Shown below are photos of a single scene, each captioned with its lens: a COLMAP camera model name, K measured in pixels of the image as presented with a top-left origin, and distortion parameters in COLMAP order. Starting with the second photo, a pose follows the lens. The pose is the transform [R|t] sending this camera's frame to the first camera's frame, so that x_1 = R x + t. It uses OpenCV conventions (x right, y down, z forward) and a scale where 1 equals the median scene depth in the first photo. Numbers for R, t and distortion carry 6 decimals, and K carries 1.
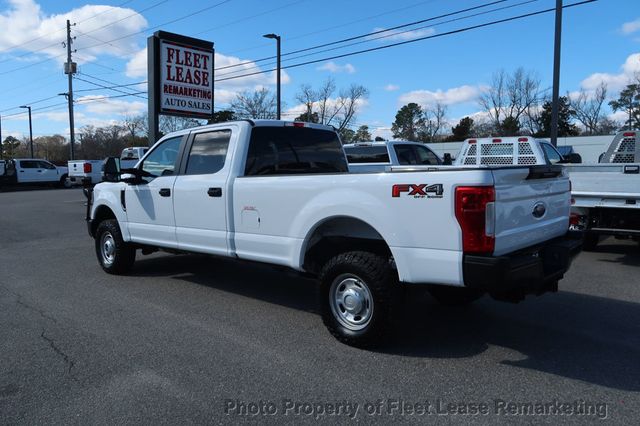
lens RADIAL K [[500.1, 0, 319.1], [0, 500.1, 217.5], [0, 0, 1]] dist [-0.000473, -0.006709]
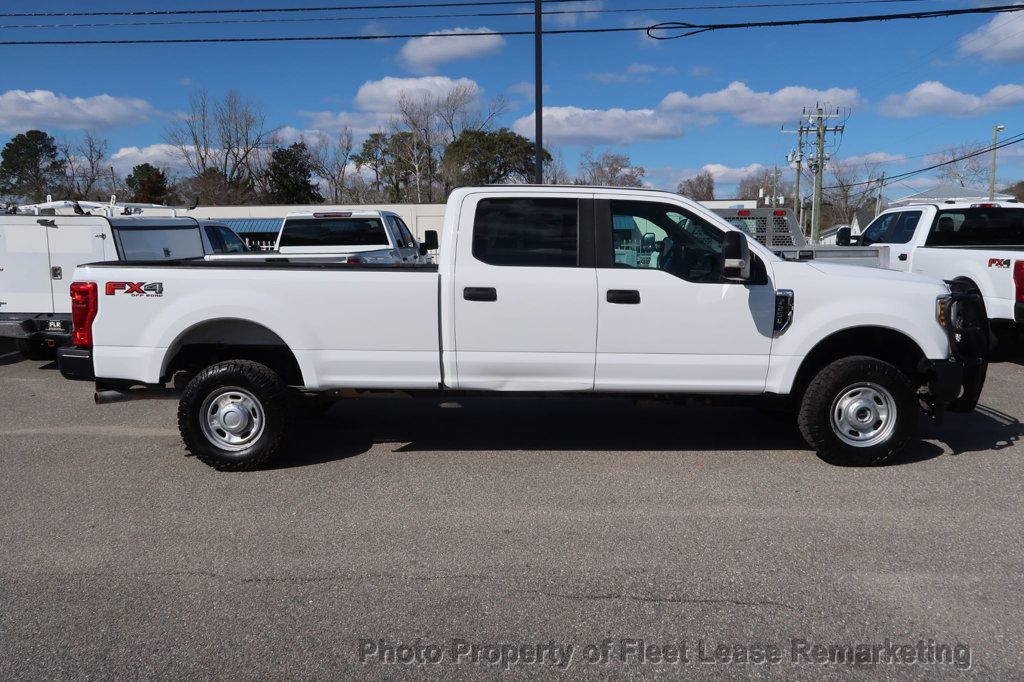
lens RADIAL K [[800.1, 0, 507.7], [0, 800.1, 340.5], [0, 0, 1]] dist [-0.000473, -0.006709]
pose [[0.741580, -0.079846, 0.666096, -0.334194], [0.069784, 0.996687, 0.041782, -0.018045], [-0.667225, 0.015498, 0.744695, 0.128850]]
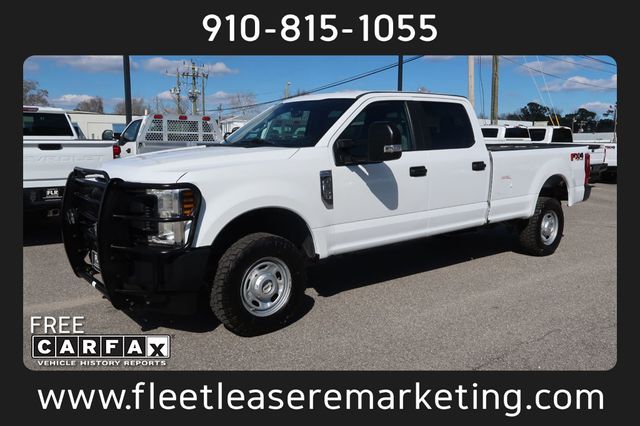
lens RADIAL K [[500.1, 0, 318.1], [0, 500.1, 211.9], [0, 0, 1]] dist [-0.000473, -0.006709]
pose [[0.160533, -0.123598, 0.979261, -0.447654], [0.091995, 0.989684, 0.109832, -0.035121], [-0.982734, 0.072455, 0.170247, 0.402879]]
